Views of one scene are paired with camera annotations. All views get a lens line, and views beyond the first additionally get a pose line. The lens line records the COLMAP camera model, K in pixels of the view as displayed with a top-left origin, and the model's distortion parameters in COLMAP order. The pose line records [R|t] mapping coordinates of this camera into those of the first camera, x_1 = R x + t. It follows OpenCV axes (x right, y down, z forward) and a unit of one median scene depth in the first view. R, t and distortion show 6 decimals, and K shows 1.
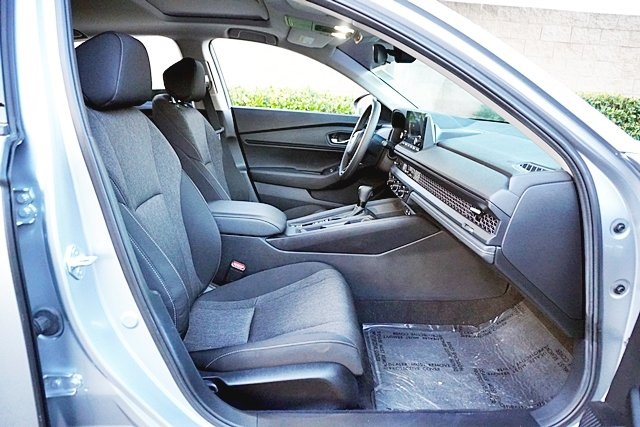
lens RADIAL K [[428.6, 0, 318.6], [0, 428.6, 215.2], [0, 0, 1]] dist [-0.048327, 0.034298]
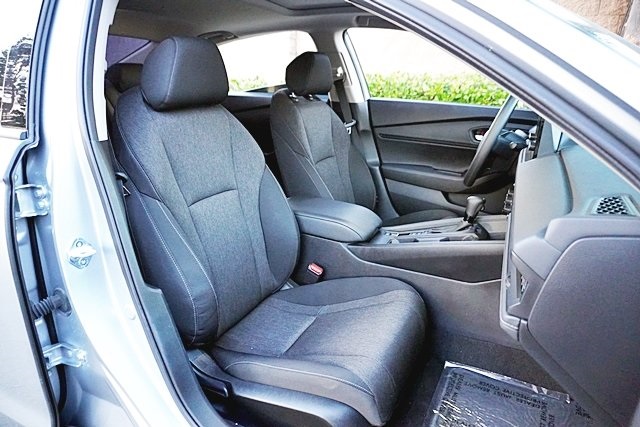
lens RADIAL K [[428.6, 0, 321.1], [0, 428.6, 214.3], [0, 0, 1]] dist [-0.048327, 0.034298]
pose [[0.882231, 0.108115, -0.458235, 0.185616], [-0.094559, 0.994134, 0.052502, -0.041363], [0.461224, -0.002989, 0.887279, 0.113963]]
